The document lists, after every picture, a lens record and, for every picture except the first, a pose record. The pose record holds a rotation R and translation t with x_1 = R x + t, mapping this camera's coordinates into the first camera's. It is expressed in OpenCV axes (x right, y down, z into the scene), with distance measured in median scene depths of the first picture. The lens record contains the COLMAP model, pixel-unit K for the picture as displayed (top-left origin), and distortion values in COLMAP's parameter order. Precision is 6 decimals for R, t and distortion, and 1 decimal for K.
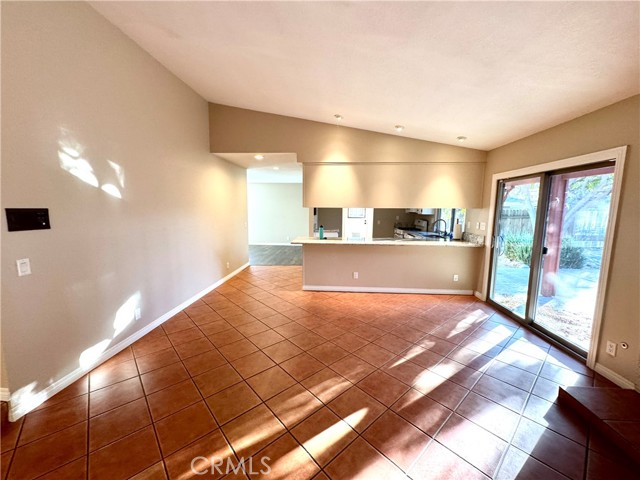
lens RADIAL K [[255.6, 0, 322.5], [0, 255.6, 241.7], [0, 0, 1]] dist [-0.001658, 0.000942]
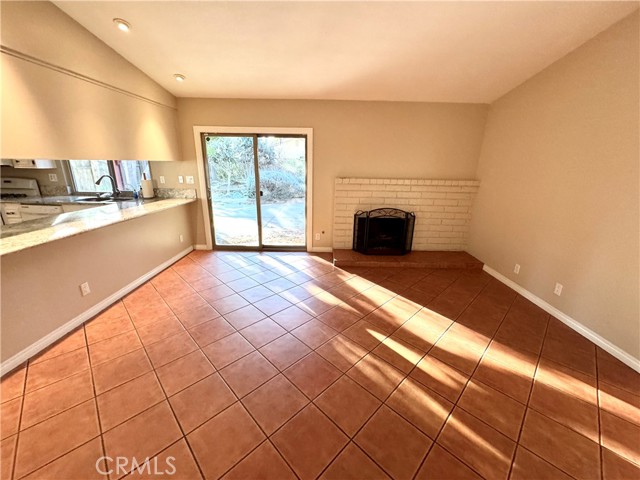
lens RADIAL K [[255.6, 0, 322.4], [0, 255.6, 238.0], [0, 0, 1]] dist [-0.001658, 0.000942]
pose [[-0.046707, -0.287885, 0.956525, -0.612845], [0.113580, 0.949830, 0.291416, -0.114760], [-0.992430, 0.122253, -0.011666, 0.799463]]
